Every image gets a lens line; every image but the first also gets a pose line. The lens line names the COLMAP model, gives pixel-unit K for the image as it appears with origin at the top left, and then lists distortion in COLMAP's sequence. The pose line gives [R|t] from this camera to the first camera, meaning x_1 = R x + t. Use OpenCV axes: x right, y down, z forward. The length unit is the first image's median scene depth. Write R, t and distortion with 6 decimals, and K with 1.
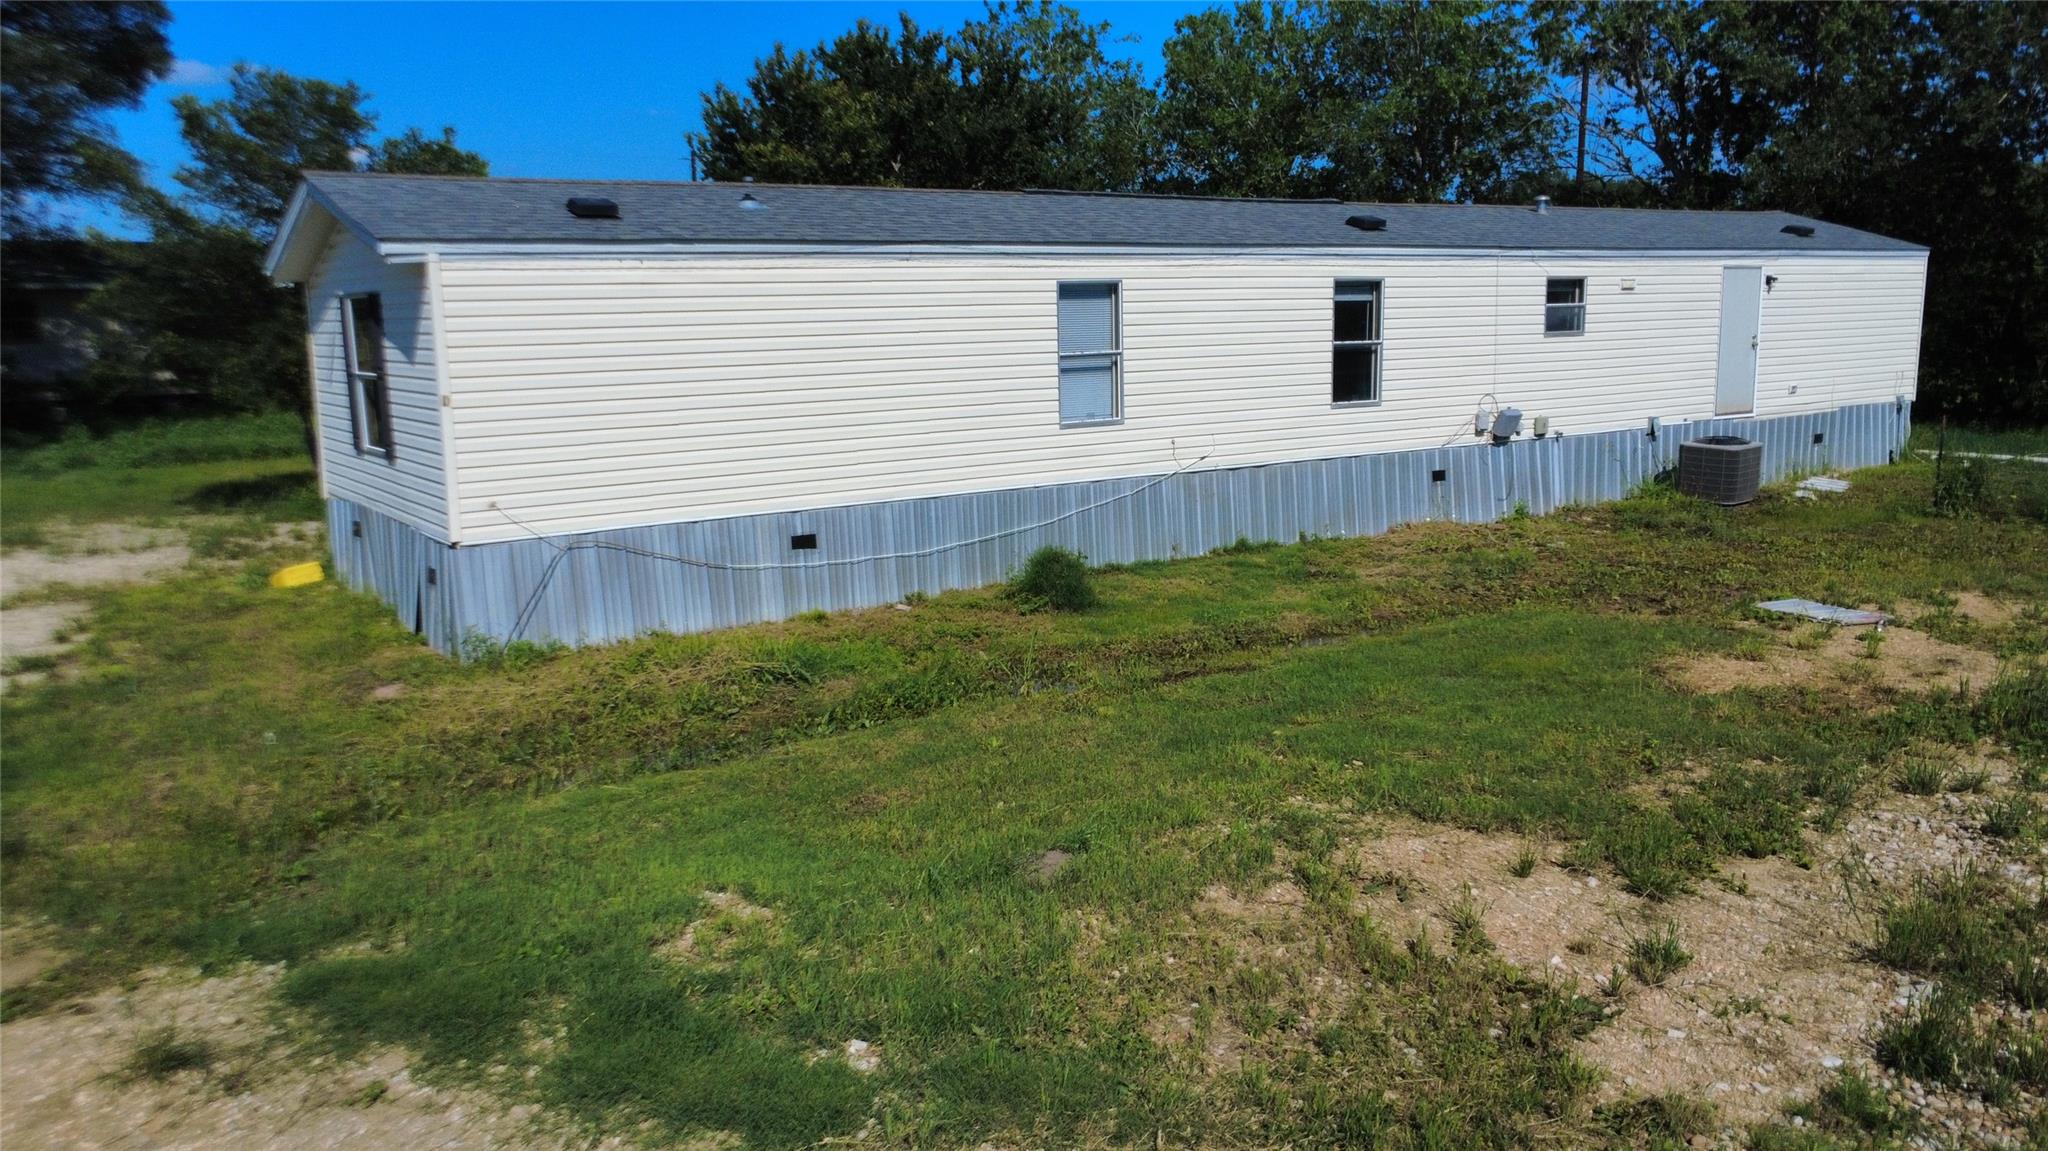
lens RADIAL K [[1551.2, 0, 1024.0], [0, 1551.2, 575.5], [0, 0, 1]] dist [0.007402, 0.002454]
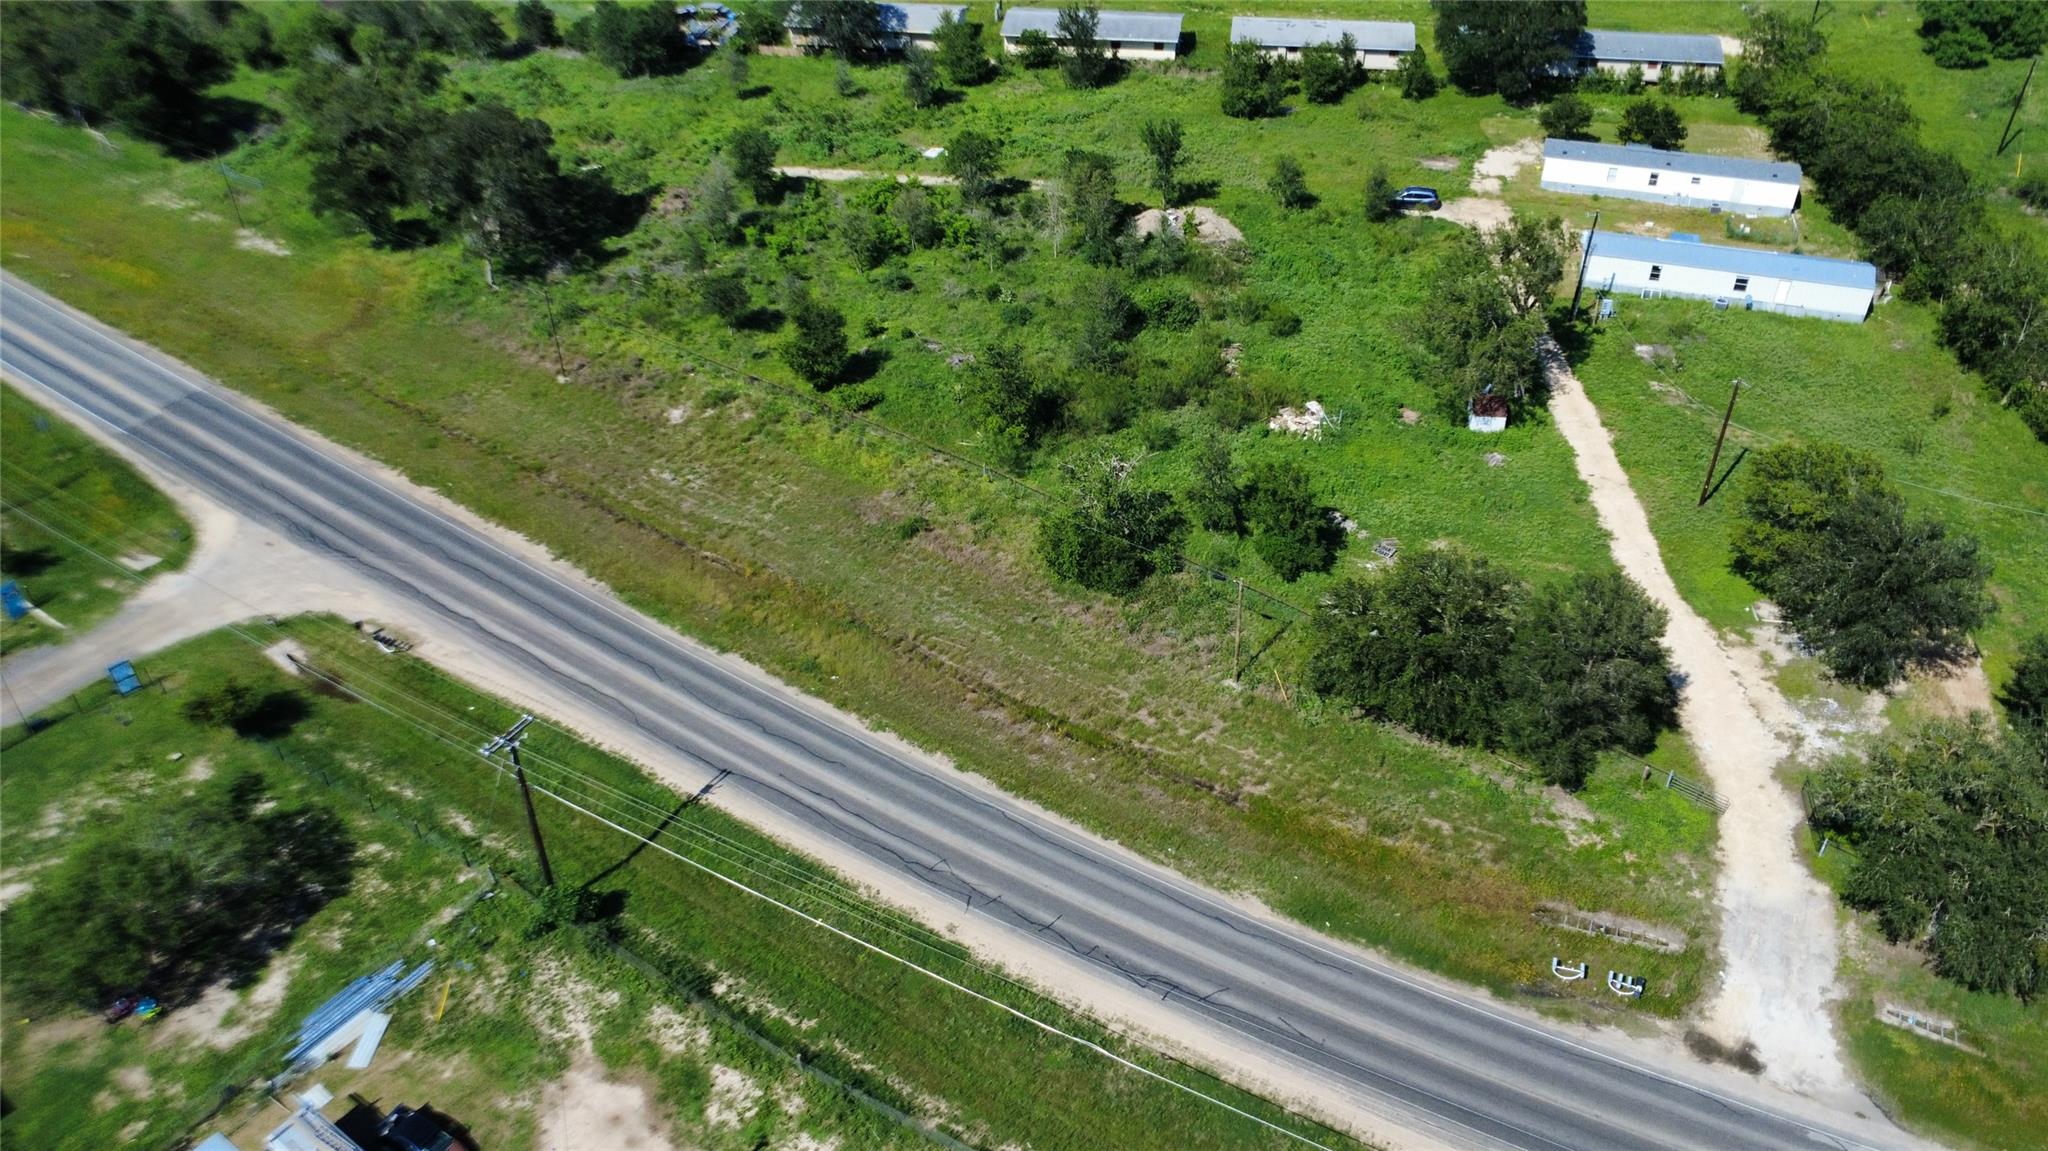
lens RADIAL K [[1519.8, 0, 1017.8], [0, 1519.8, 600.9], [0, 0, 1]] dist [-0.001465, 0.000161]
pose [[0.598500, 0.502932, -0.623584, 4.754201], [-0.139971, 0.832062, 0.536732, -2.344580], [0.788800, -0.233950, 0.568385, -7.439300]]
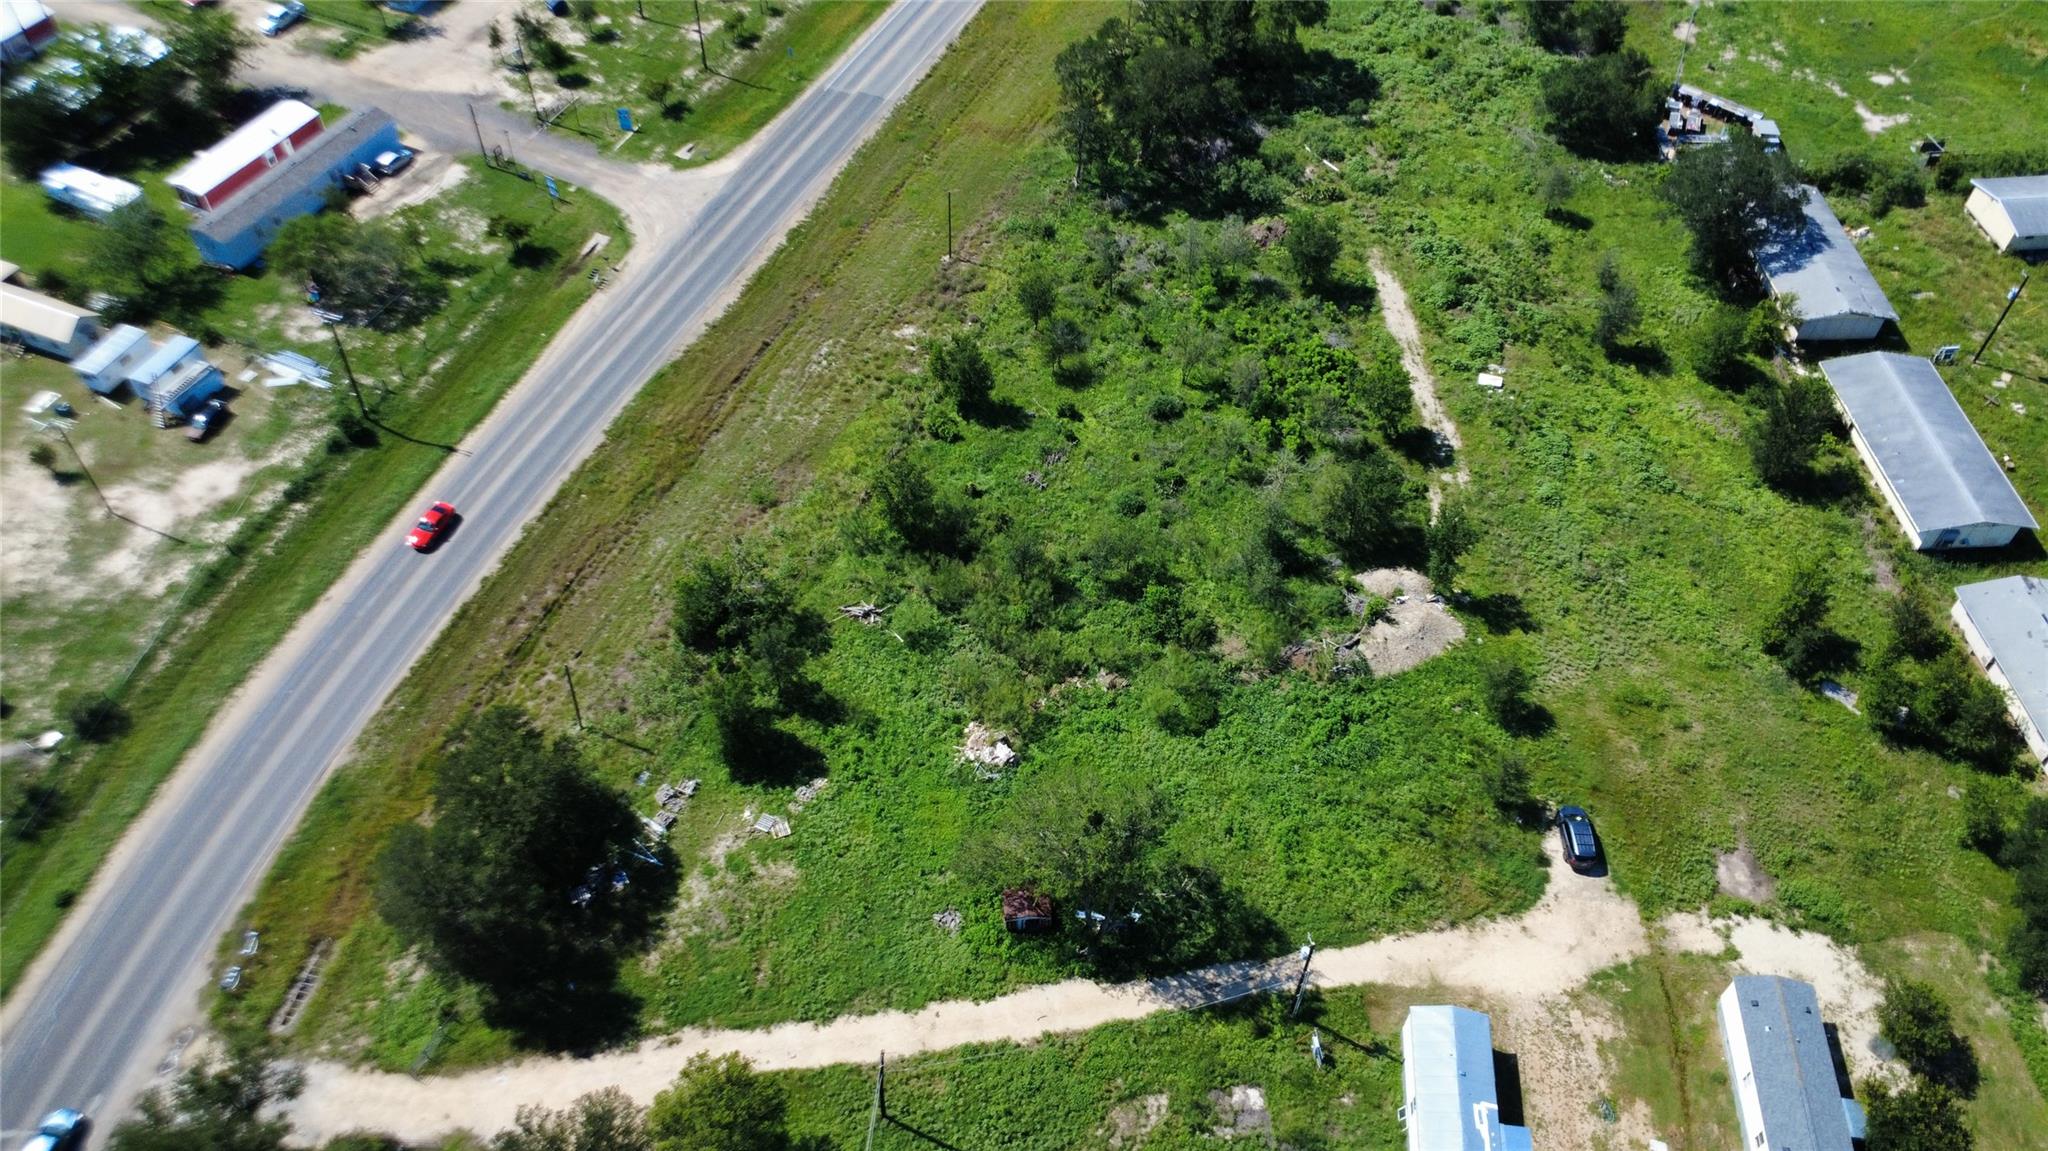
lens RADIAL K [[1547.6, 0, 1011.8], [0, 1547.6, 577.3], [0, 0, 1]] dist [0.002302, -0.004153]
pose [[-0.654053, 0.579530, -0.486169, 3.632734], [-0.137408, 0.540985, 0.829731, -5.690716], [0.743864, 0.609492, -0.274201, -0.703332]]
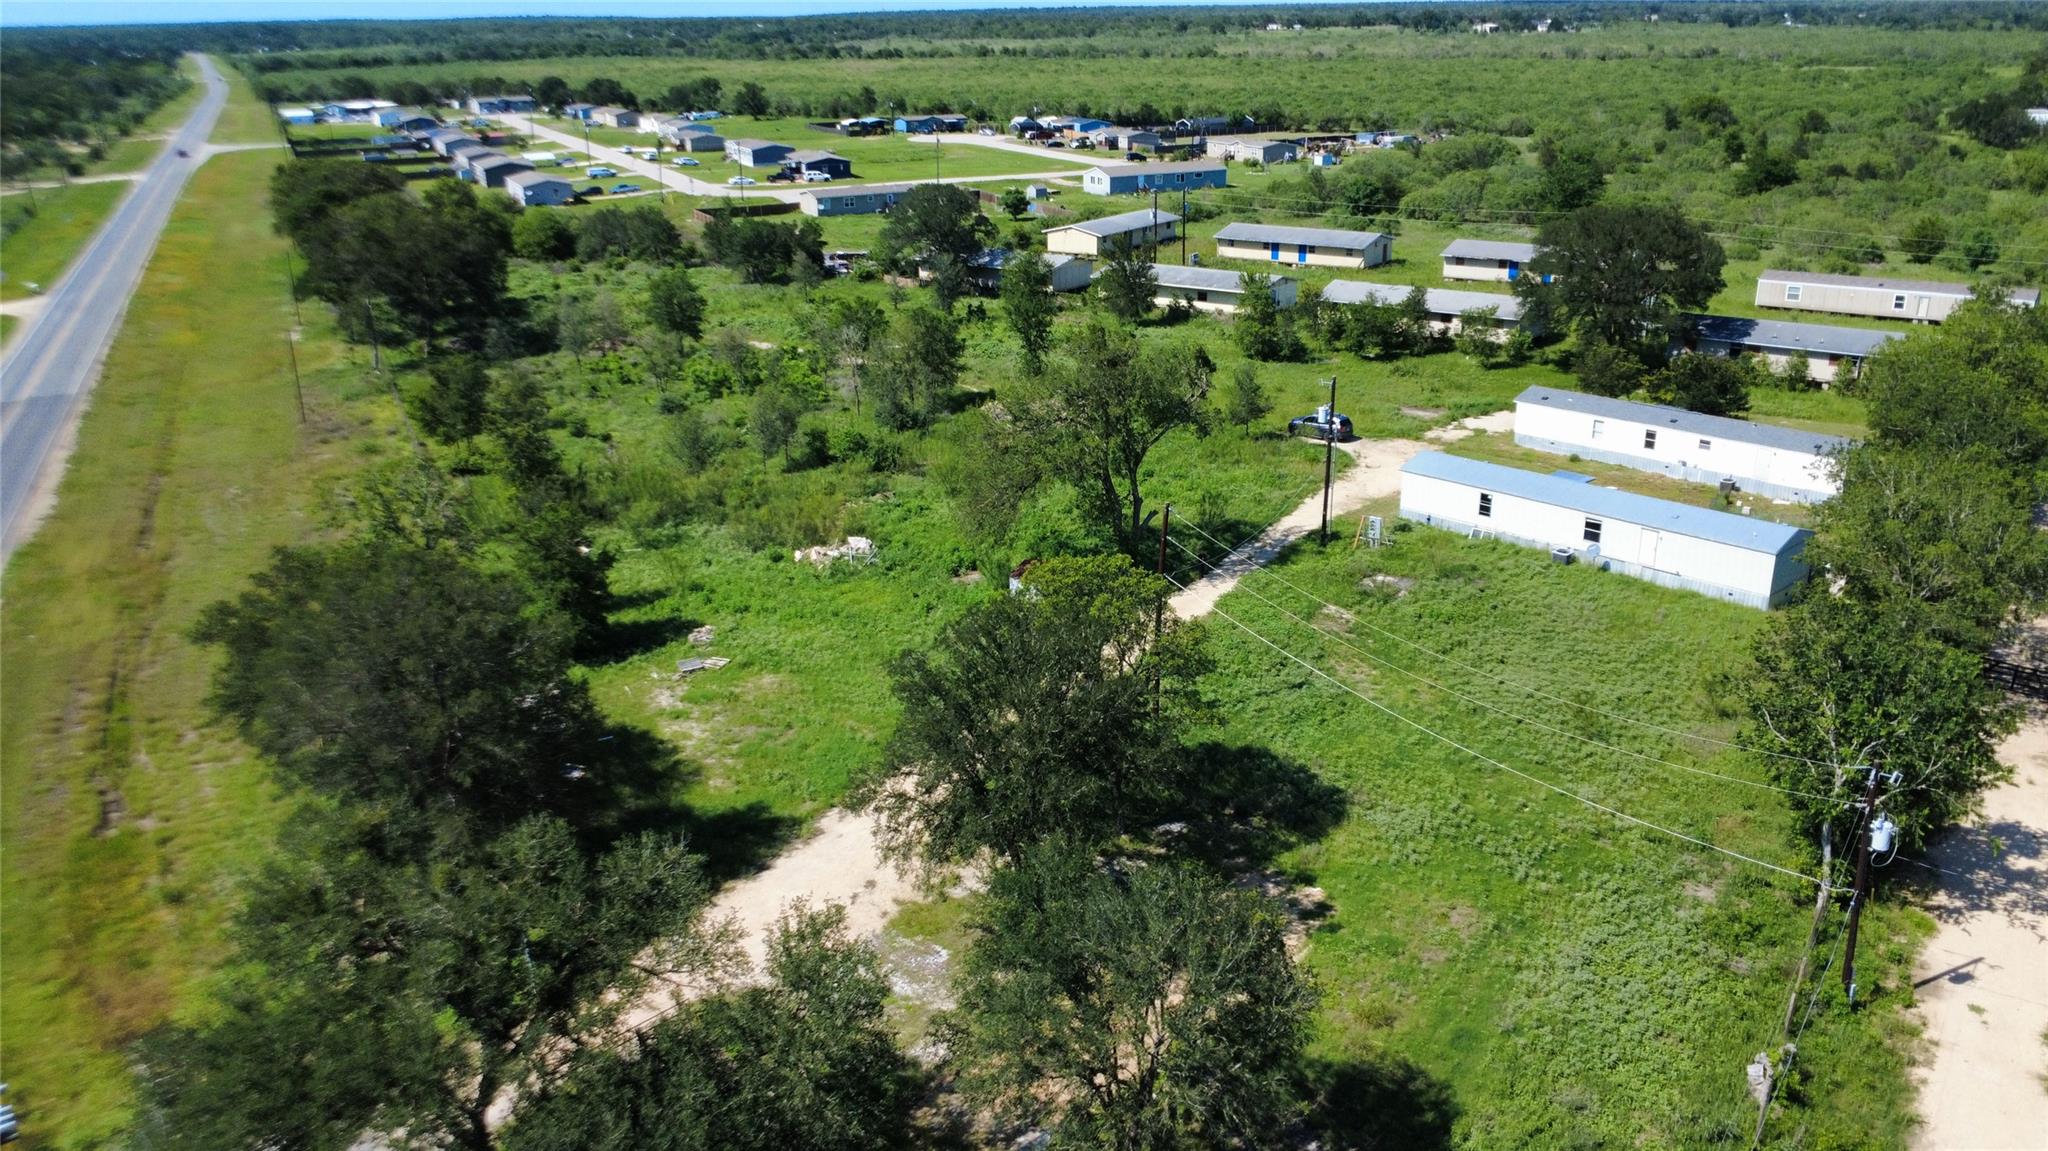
lens RADIAL K [[1547.6, 0, 1011.8], [0, 1547.6, 577.3], [0, 0, 1]] dist [0.002302, -0.004153]
pose [[0.137105, 0.352288, -0.925794, 5.984244], [-0.161047, 0.930113, 0.330081, -1.317448], [0.977377, 0.103840, 0.184259, -2.627817]]
